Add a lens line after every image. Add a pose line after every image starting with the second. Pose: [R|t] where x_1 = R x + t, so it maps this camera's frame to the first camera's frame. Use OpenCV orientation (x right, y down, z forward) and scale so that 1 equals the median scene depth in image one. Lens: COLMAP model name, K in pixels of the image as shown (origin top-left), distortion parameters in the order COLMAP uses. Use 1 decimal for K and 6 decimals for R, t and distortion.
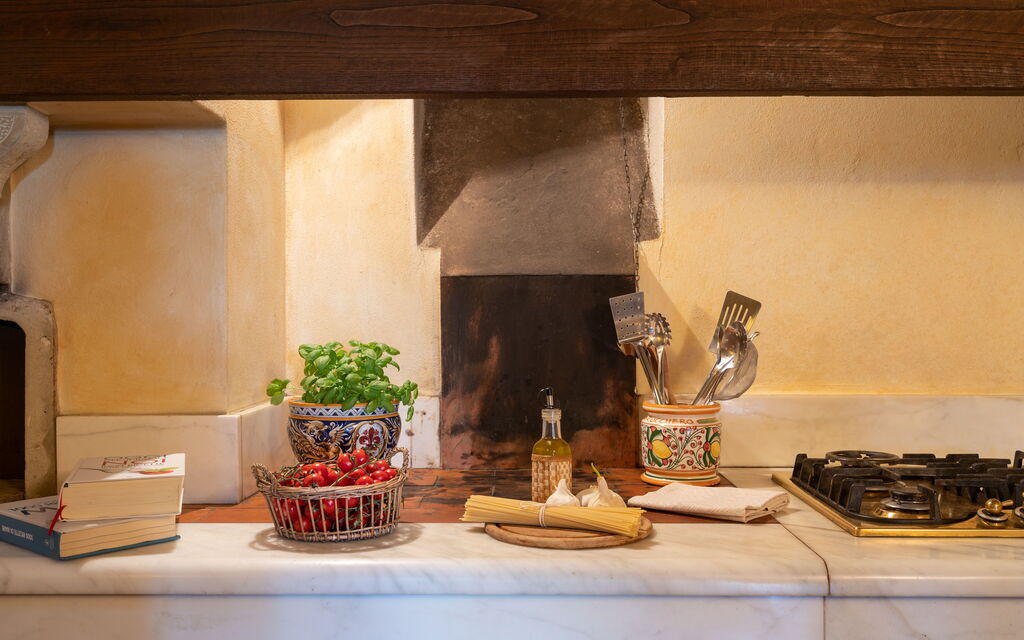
lens RADIAL K [[573.2, 0, 512.0], [0, 573.2, 320.0], [0, 0, 1]] dist [0.000493, -0.000096]
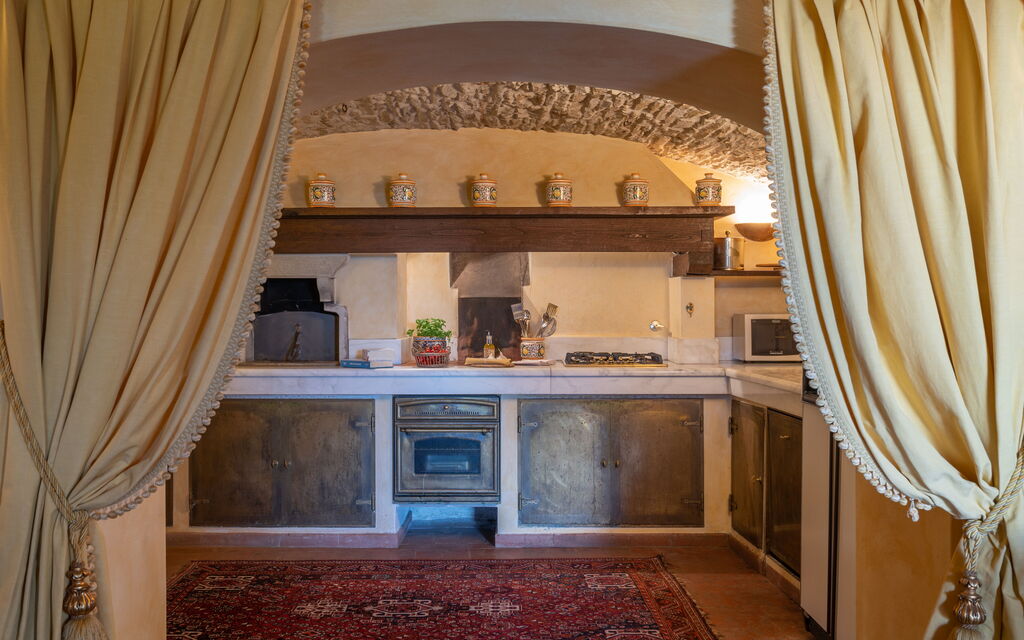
lens RADIAL K [[573.2, 0, 512.0], [0, 573.2, 320.0], [0, 0, 1]] dist [0.000493, -0.000096]
pose [[0.999988, -0.000871, -0.004894, 0.192497], [0.000878, 0.999999, 0.001295, 0.041289], [0.004893, -0.001299, 0.999987, -2.211908]]
